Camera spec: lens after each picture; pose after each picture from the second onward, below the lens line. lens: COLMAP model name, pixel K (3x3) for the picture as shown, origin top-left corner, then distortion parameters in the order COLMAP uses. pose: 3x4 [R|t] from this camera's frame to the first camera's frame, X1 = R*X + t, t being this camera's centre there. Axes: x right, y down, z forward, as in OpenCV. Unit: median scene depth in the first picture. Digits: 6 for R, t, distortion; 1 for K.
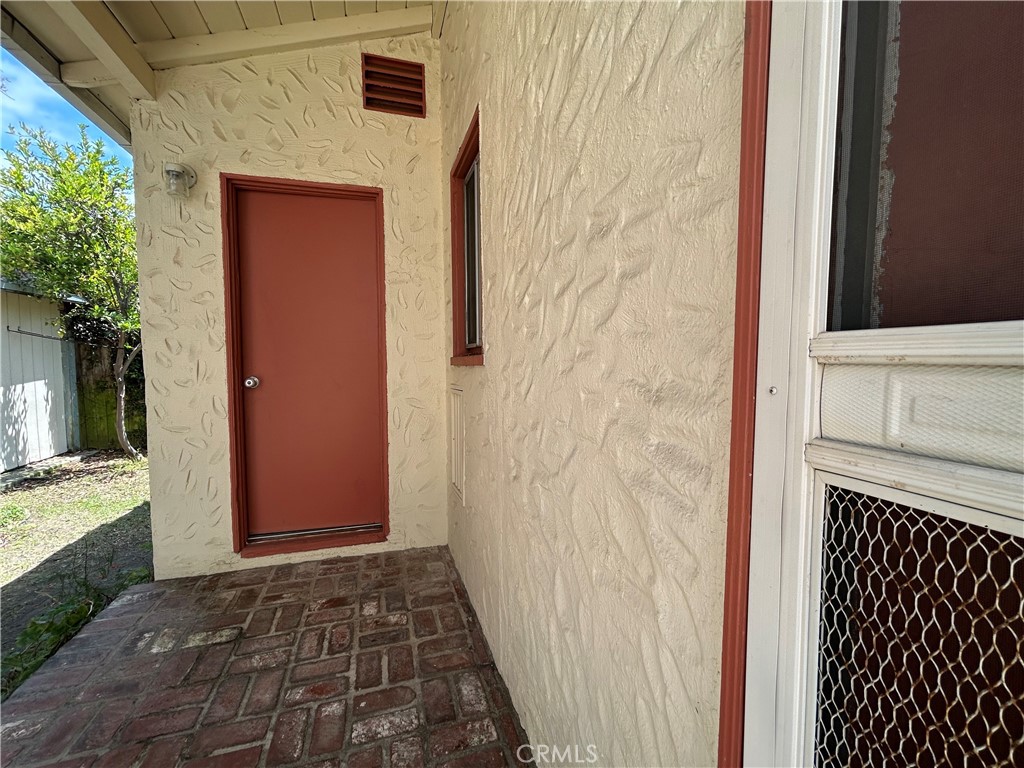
lens RADIAL K [[441.5, 0, 511.2], [0, 441.5, 384.0], [0, 0, 1]] dist [-0.002357, 0.000026]
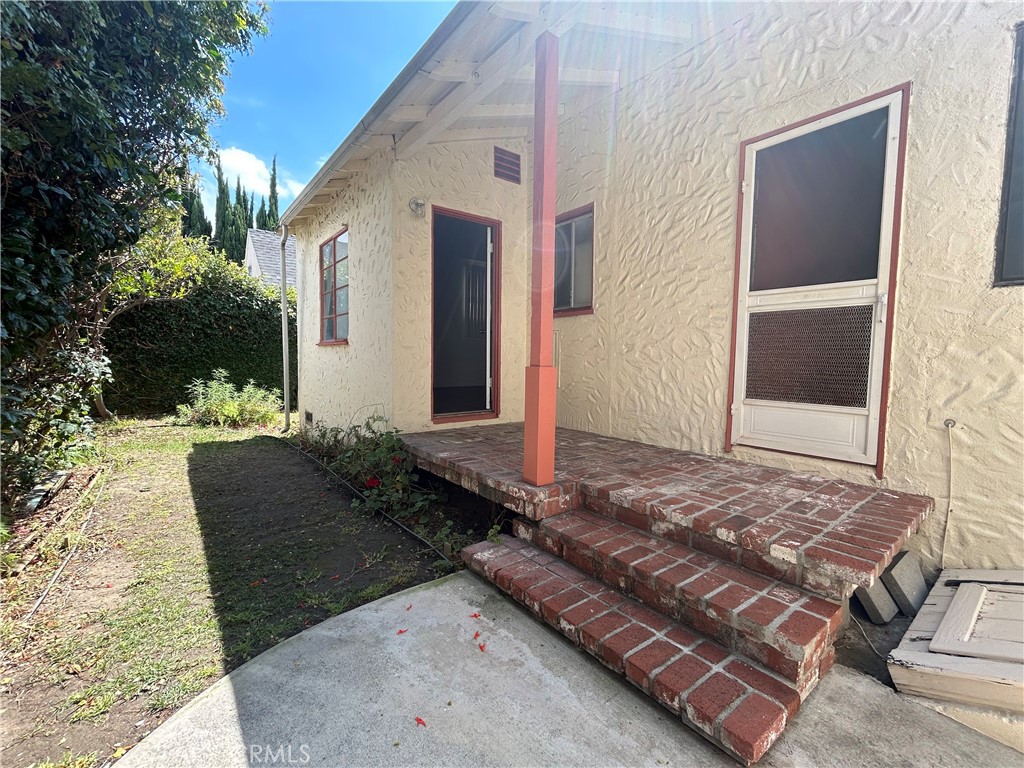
lens RADIAL K [[441.5, 0, 511.2], [0, 441.5, 384.0], [0, 0, 1]] dist [-0.002357, 0.000026]
pose [[0.936951, -0.007395, 0.349382, -0.996892], [0.005477, 0.999964, 0.006476, 0.241545], [-0.349418, -0.004155, 0.936958, -0.802552]]
